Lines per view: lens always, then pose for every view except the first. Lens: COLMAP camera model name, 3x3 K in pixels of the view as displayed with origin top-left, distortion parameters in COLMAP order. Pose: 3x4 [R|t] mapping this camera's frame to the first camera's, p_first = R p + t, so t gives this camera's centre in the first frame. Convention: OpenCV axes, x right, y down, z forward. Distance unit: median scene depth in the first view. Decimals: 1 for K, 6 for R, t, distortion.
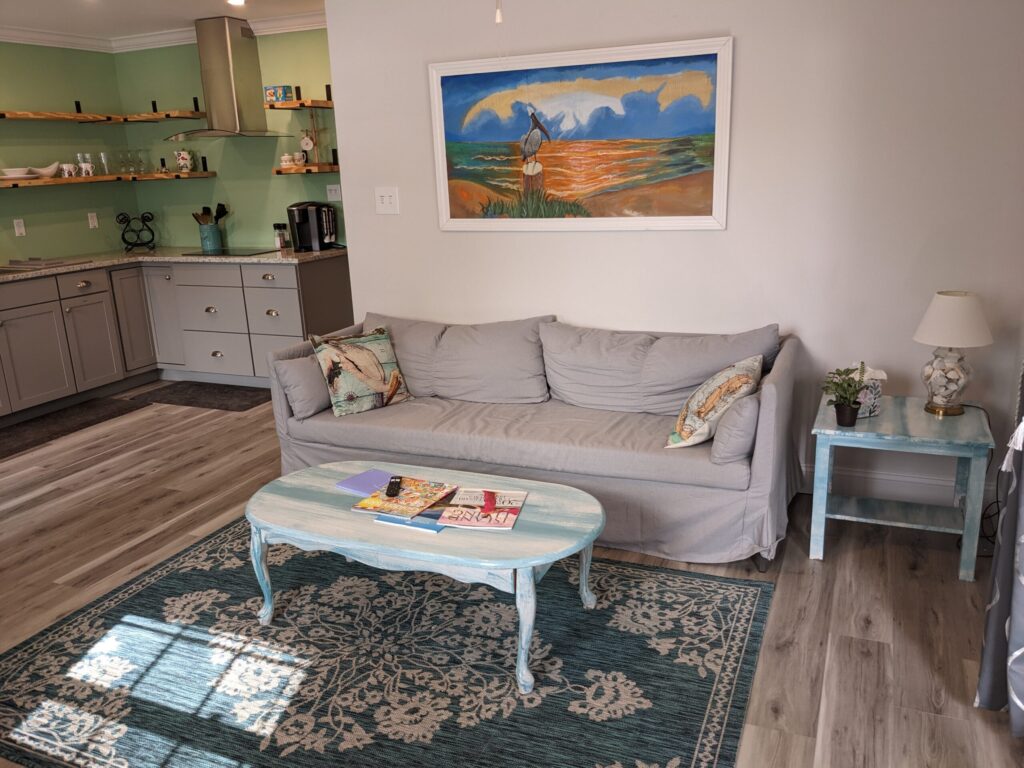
lens RADIAL K [[814.8, 0, 508.4], [0, 814.8, 389.0], [0, 0, 1]] dist [0.046699, -0.062140]
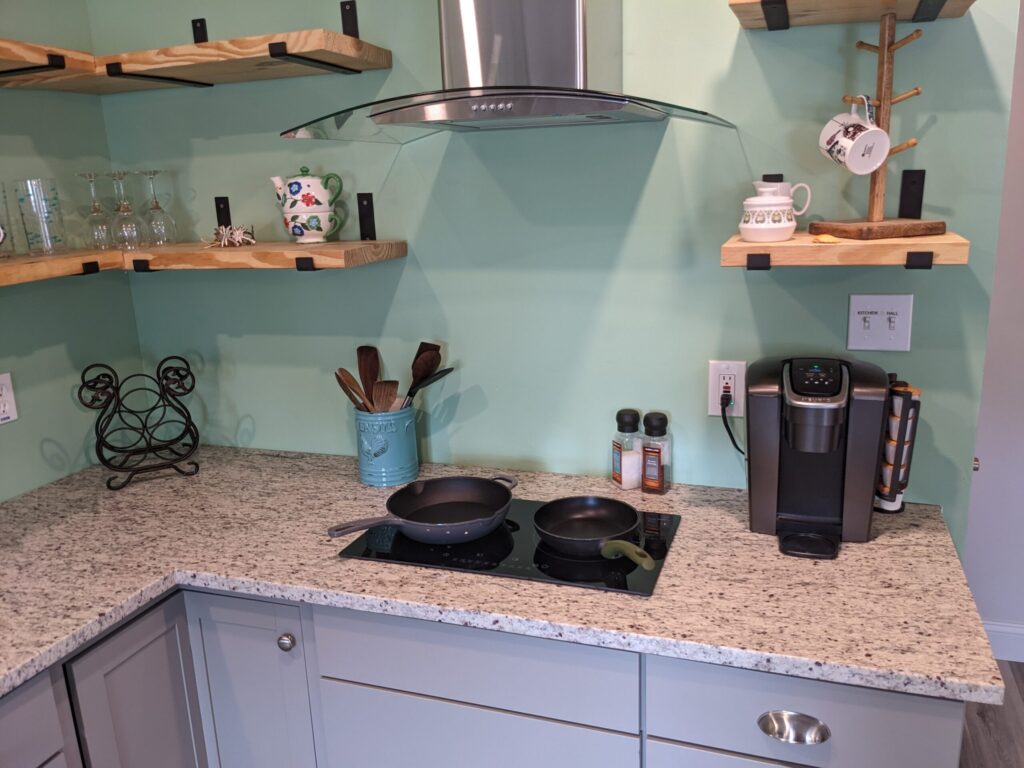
lens RADIAL K [[814.8, 0, 518.0], [0, 814.8, 390.0], [0, 0, 1]] dist [0.046699, -0.062140]
pose [[0.996391, -0.016236, 0.083315, -0.392680], [0.018157, 0.999585, -0.022345, -0.229899], [-0.082918, 0.023777, 0.996273, 0.787476]]
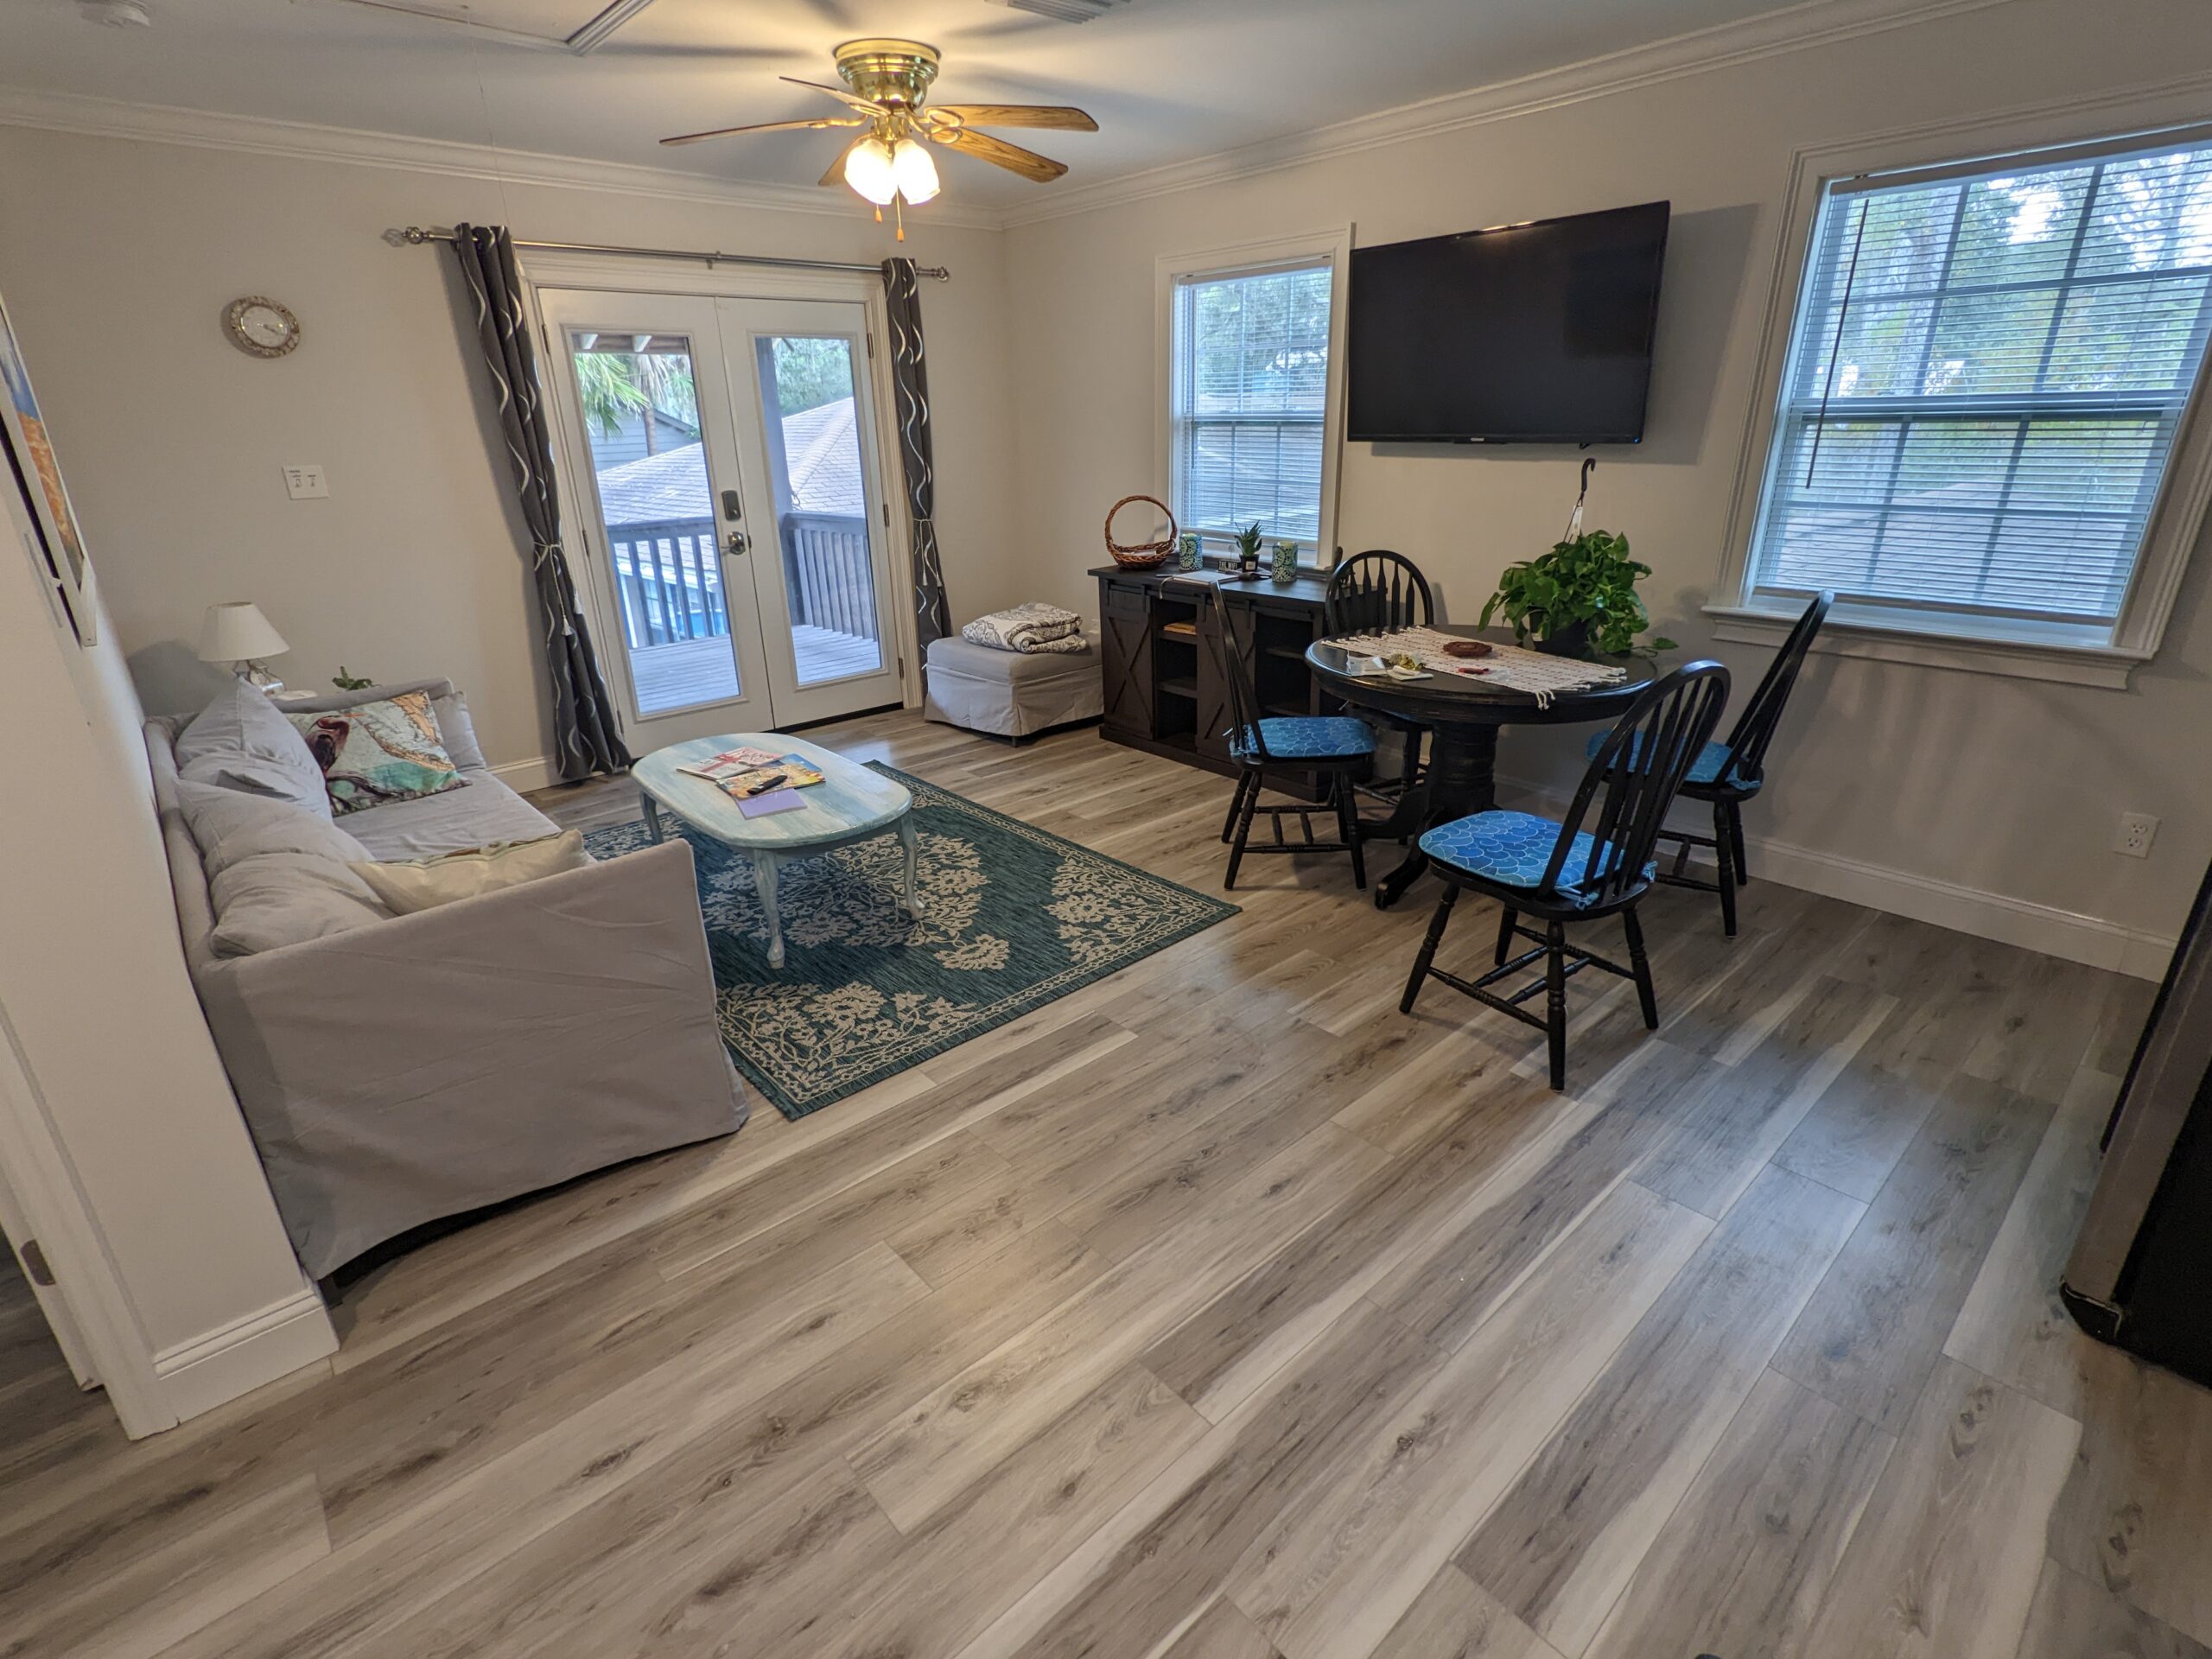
lens RADIAL K [[1064.3, 0, 1116.1], [0, 1064.3, 825.0], [0, 0, 1]] dist [0.000067, 0.000419]
pose [[-0.913954, -0.086638, 0.396462, -0.748961], [0.164852, 0.813446, 0.557789, -0.345624], [-0.370827, 0.575151, -0.729170, 1.330783]]
